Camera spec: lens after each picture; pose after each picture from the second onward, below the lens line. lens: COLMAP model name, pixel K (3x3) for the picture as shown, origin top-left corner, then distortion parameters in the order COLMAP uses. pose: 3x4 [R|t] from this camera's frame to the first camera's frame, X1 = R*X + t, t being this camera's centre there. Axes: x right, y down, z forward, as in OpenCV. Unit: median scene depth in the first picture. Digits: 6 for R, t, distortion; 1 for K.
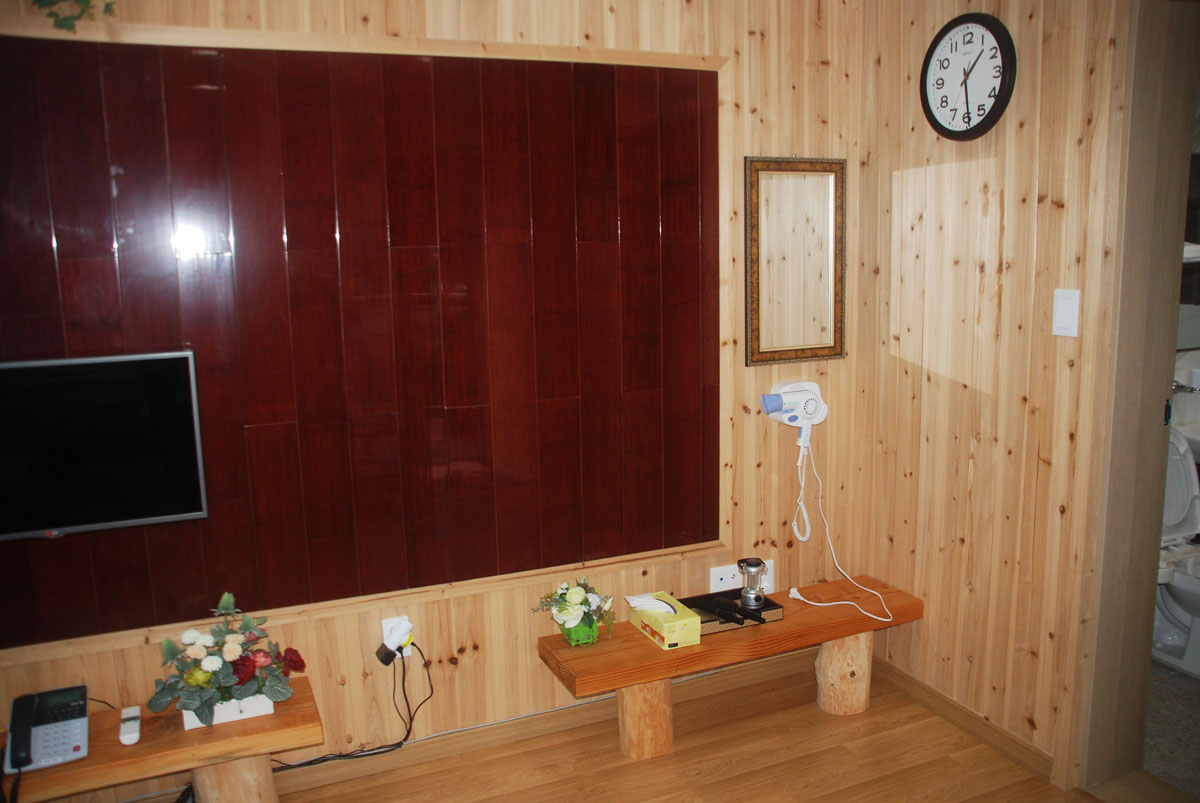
lens RADIAL K [[999.2, 0, 610.4], [0, 999.2, 418.7], [0, 0, 1]] dist [-0.149707, 0.158925]
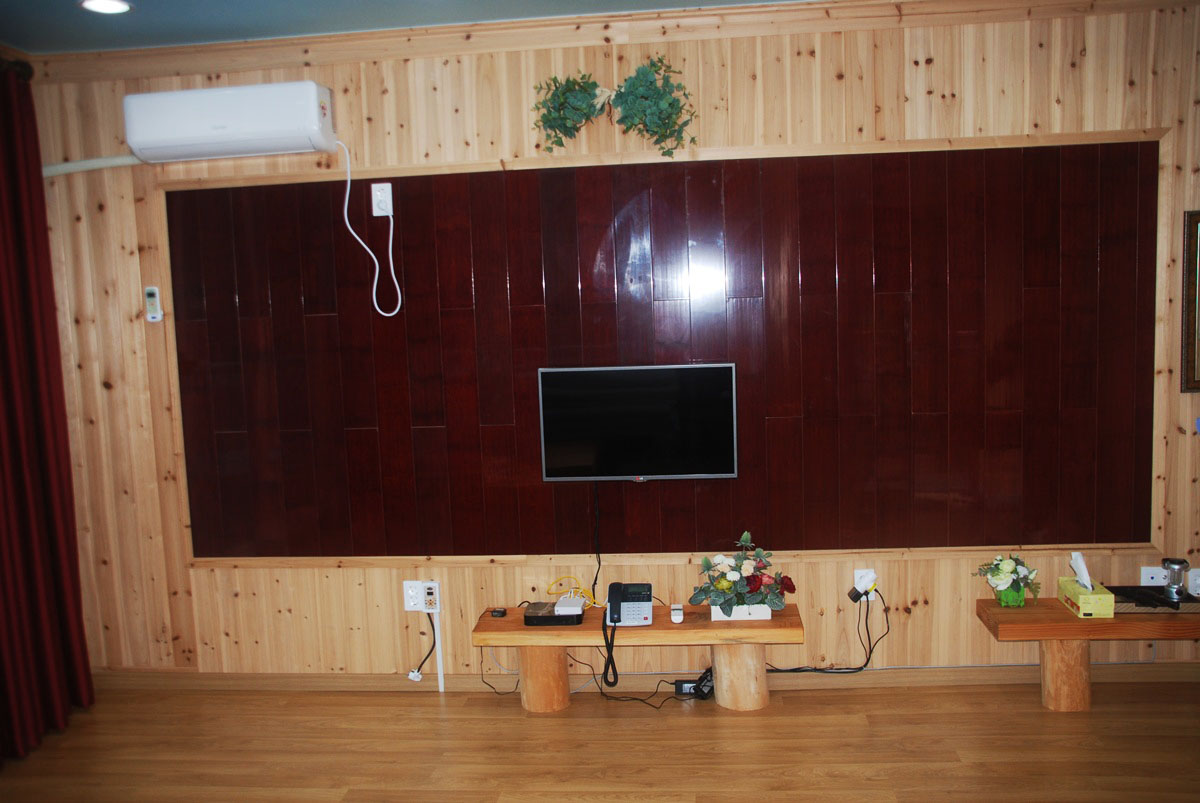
lens RADIAL K [[1077.9, 0, 590.5], [0, 1077.9, 400.5], [0, 0, 1]] dist [-0.098341, 0.078095]
pose [[0.875670, 0.035998, -0.481567, 0.143474], [-0.064100, 0.997058, -0.042026, 0.059113], [0.478638, 0.067669, 0.875401, -0.449220]]
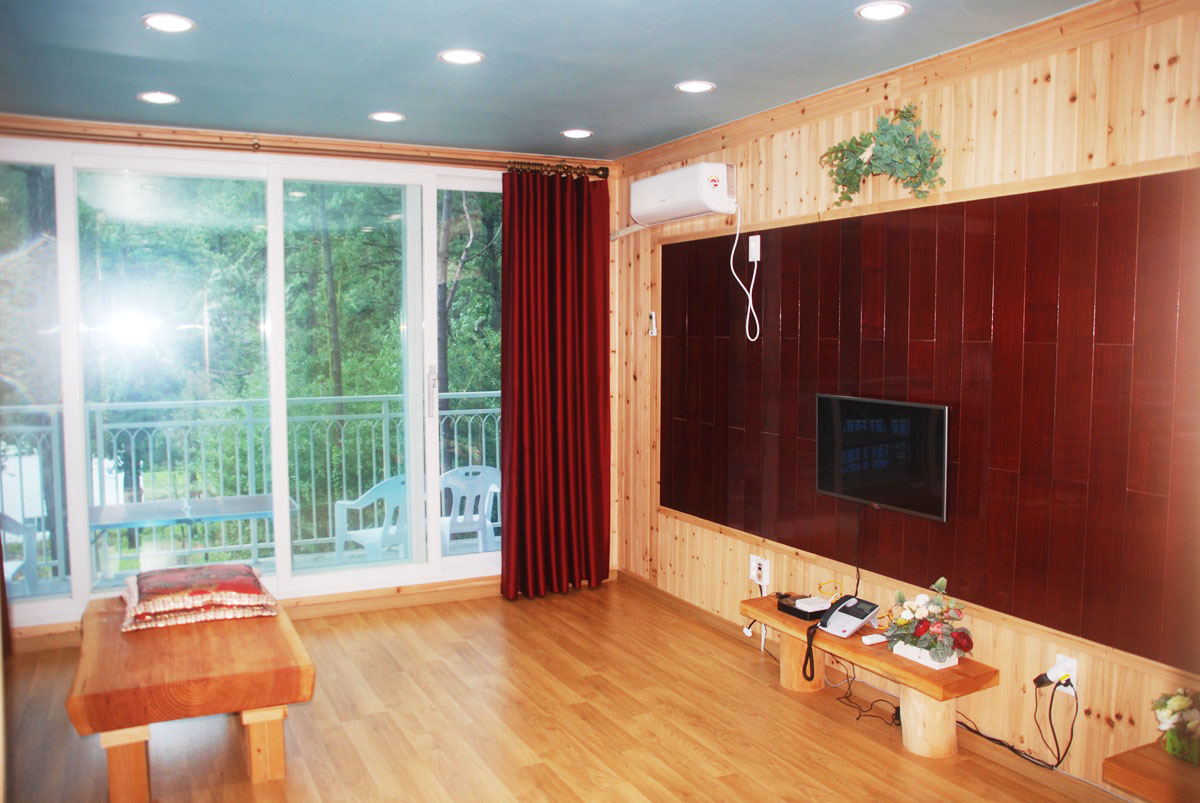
lens RADIAL K [[999.2, 0, 605.1], [0, 999.2, 391.2], [0, 0, 1]] dist [-0.149707, 0.158925]
pose [[0.040308, 0.084174, -0.995635, 0.866056], [-0.174987, 0.981640, 0.075907, -0.096797], [0.983745, 0.171163, 0.054298, 0.348674]]
